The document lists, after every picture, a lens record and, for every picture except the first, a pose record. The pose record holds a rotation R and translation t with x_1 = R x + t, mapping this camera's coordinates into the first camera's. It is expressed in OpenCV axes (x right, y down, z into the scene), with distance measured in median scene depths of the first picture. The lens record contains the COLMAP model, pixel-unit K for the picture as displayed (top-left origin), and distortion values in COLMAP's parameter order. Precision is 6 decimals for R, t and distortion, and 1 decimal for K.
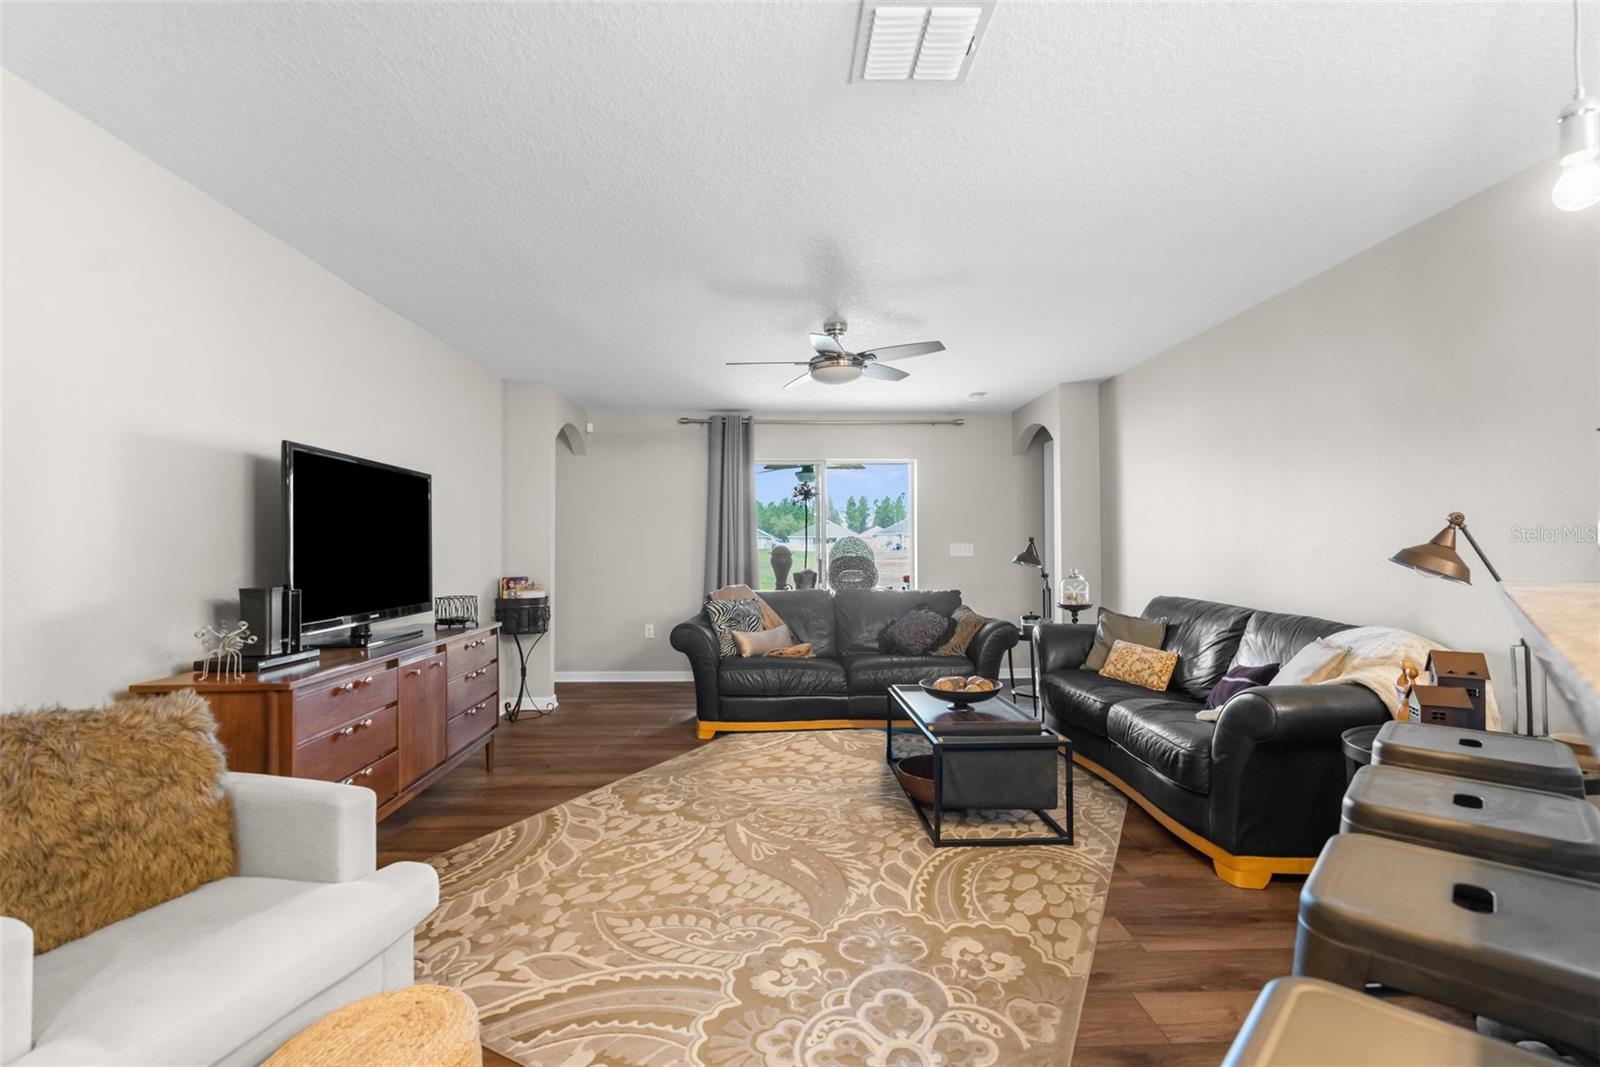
lens RADIAL K [[732.2, 0, 791.3], [0, 732.2, 541.2], [0, 0, 1]] dist [-0.004512, 0.002305]
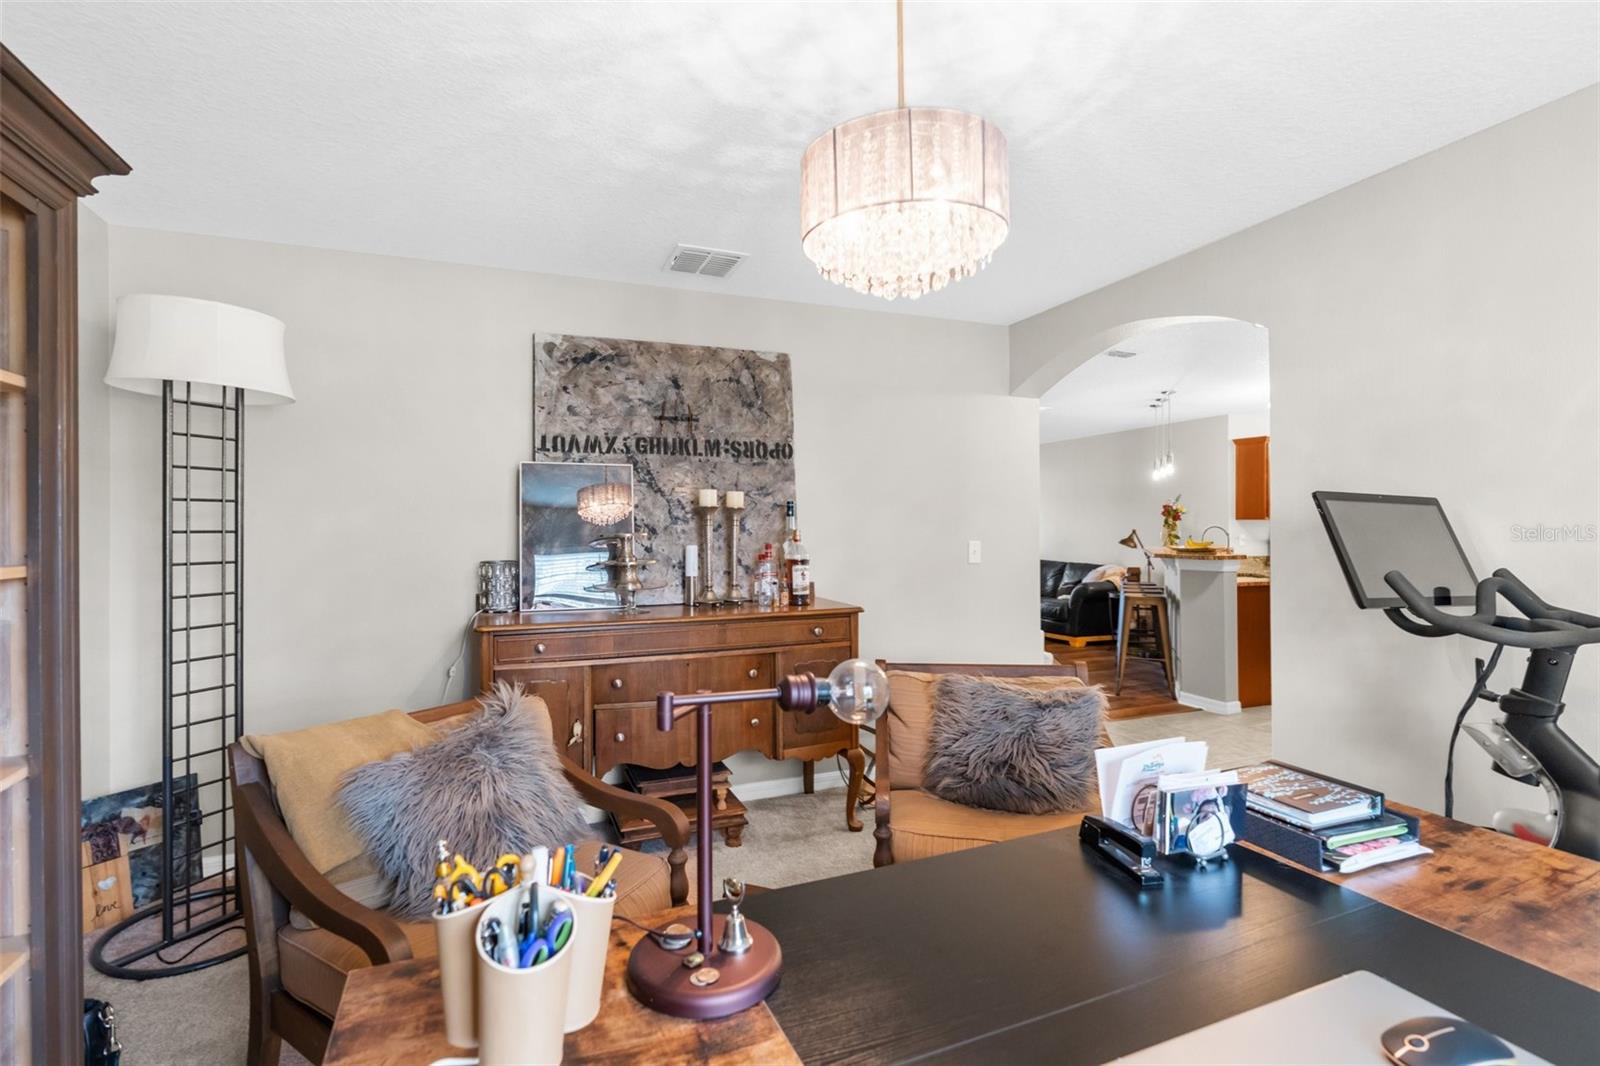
lens RADIAL K [[732.2, 0, 800.2], [0, 732.2, 532.8], [0, 0, 1]] dist [-0.004512, 0.002305]
pose [[0.939360, -0.003349, 0.342916, -1.625166], [0.001429, 0.999982, 0.005853, -0.040108], [-0.342929, -0.005008, 0.939348, -1.585519]]
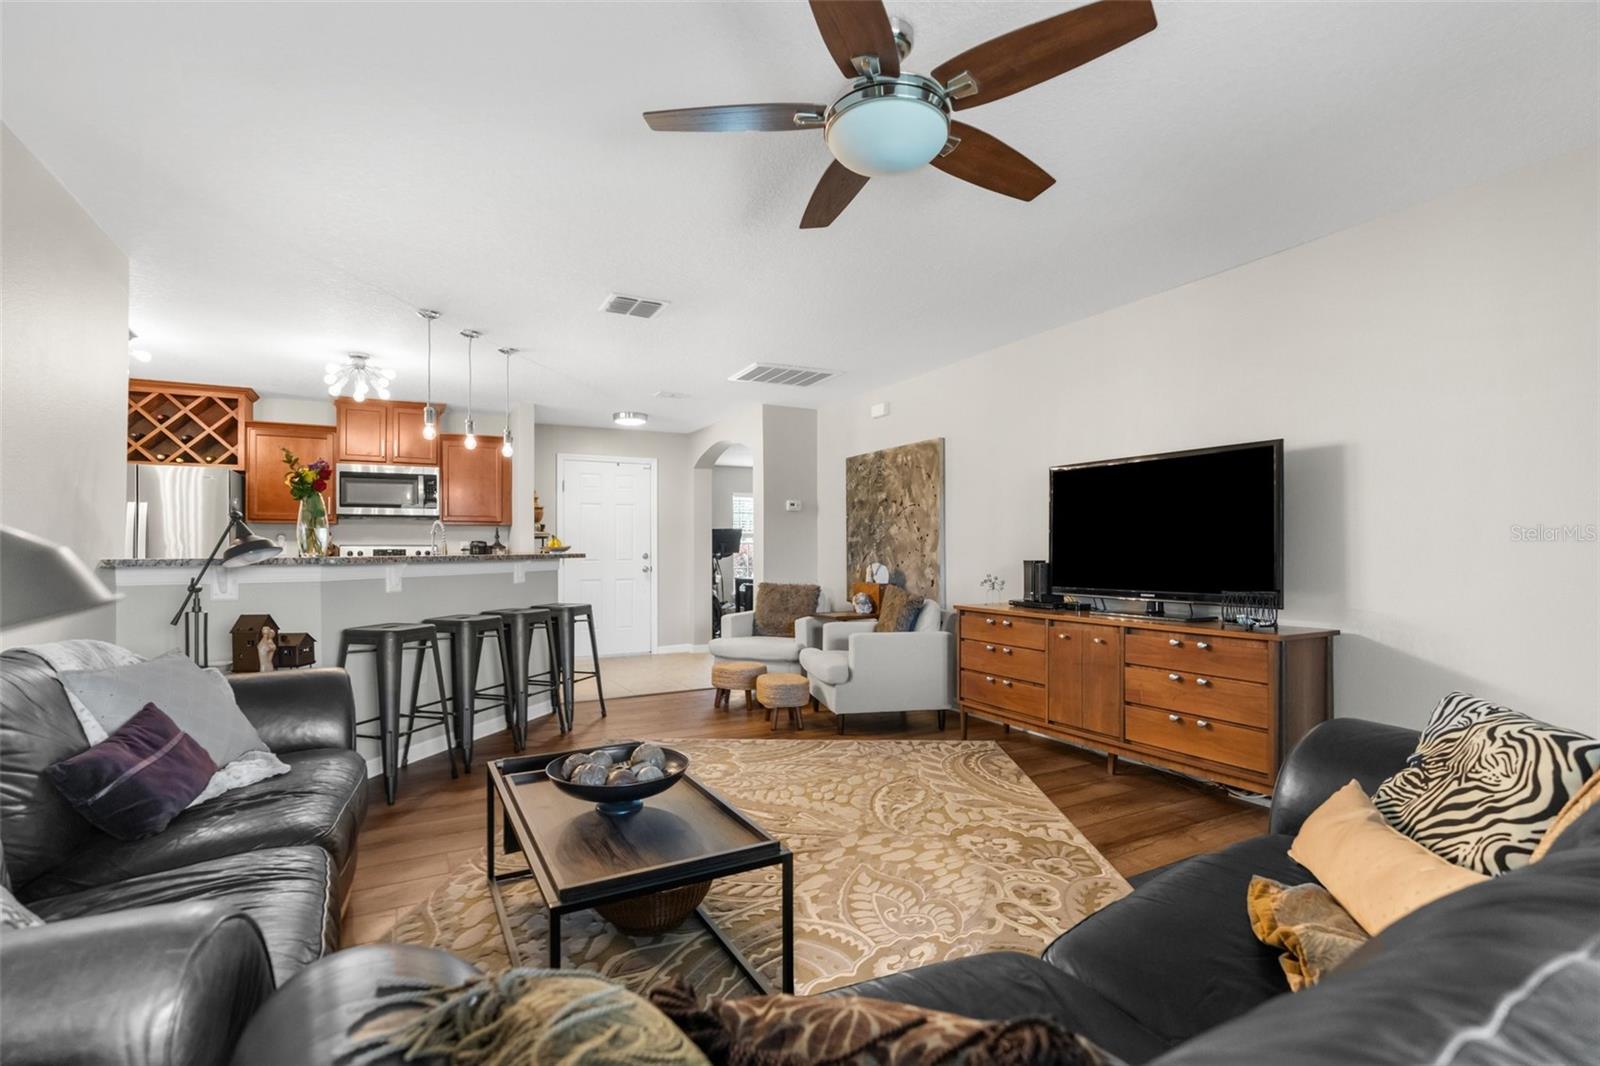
lens RADIAL K [[732.2, 0, 800.3], [0, 732.2, 546.0], [0, 0, 1]] dist [-0.004512, 0.002305]
pose [[-0.889285, 0.006642, -0.457305, 0.469404], [0.012838, 0.999863, -0.010443, 0.036807], [0.457173, -0.015157, -0.889249, 2.020171]]
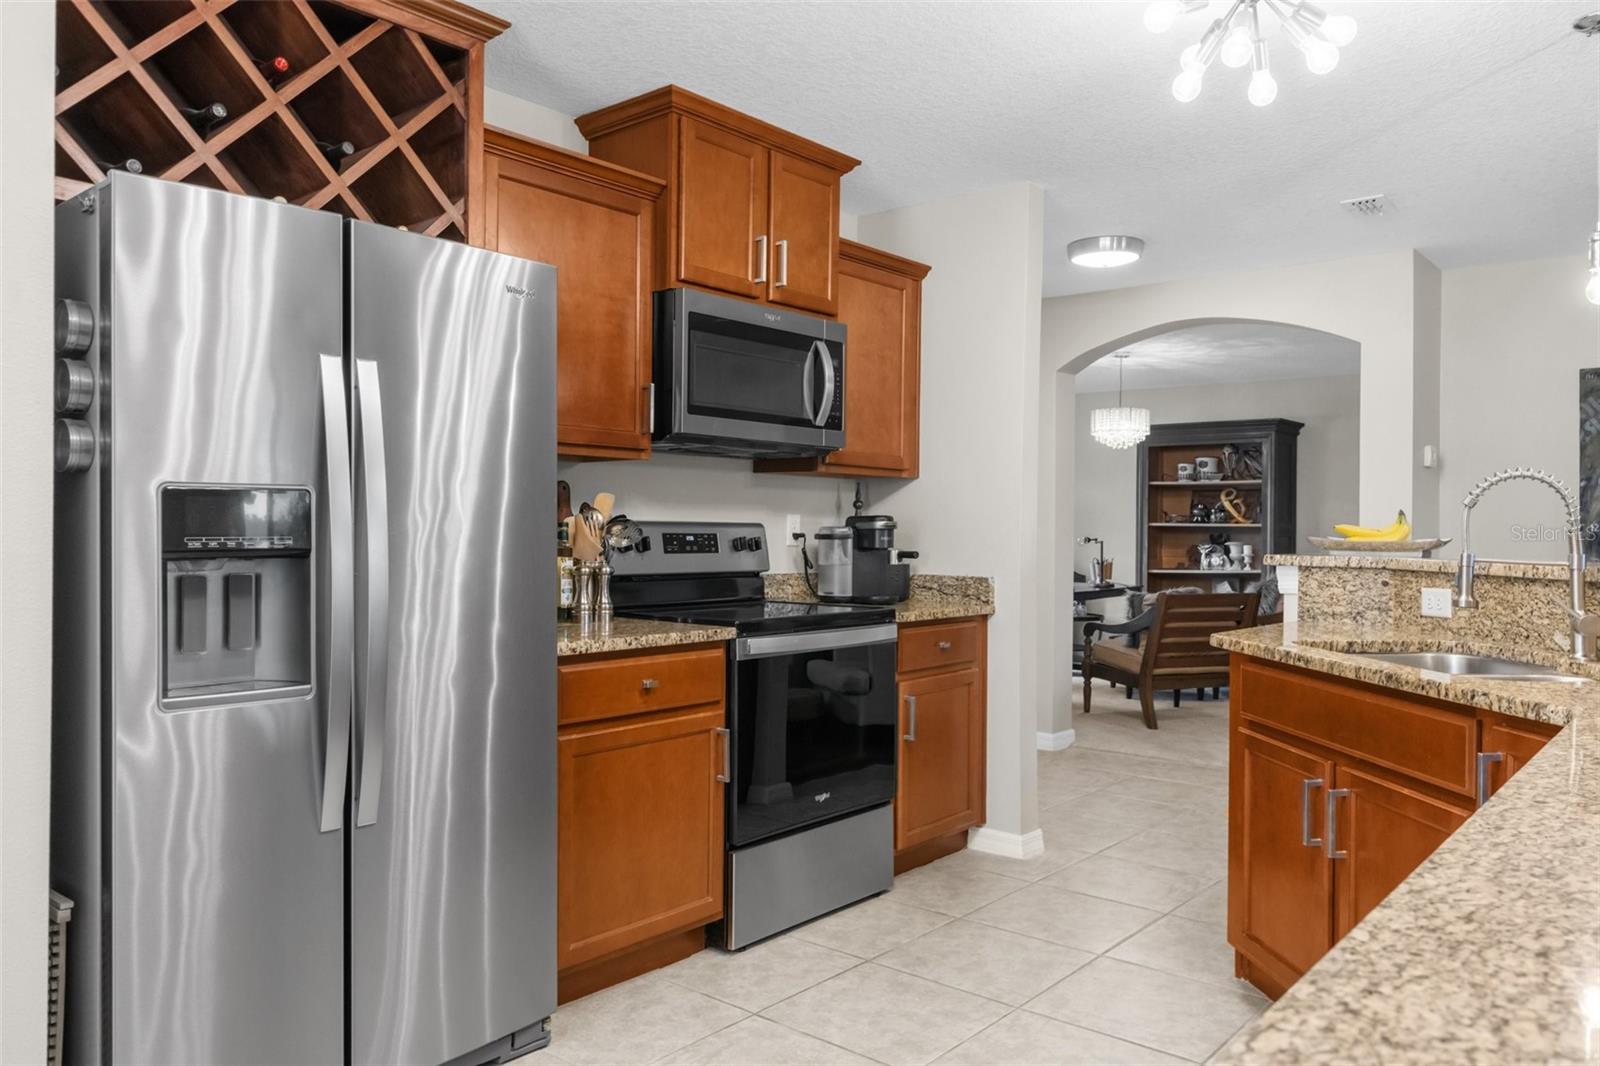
lens RADIAL K [[1153.0, 0, 792.8], [0, 1153.0, 523.6], [0, 0, 1]] dist [-0.003457, 0.004760]
pose [[-0.659573, -0.003827, -0.751631, 1.511702], [-0.001298, 0.999991, -0.003953, -0.002519], [0.751640, -0.001632, -0.659572, 0.335030]]
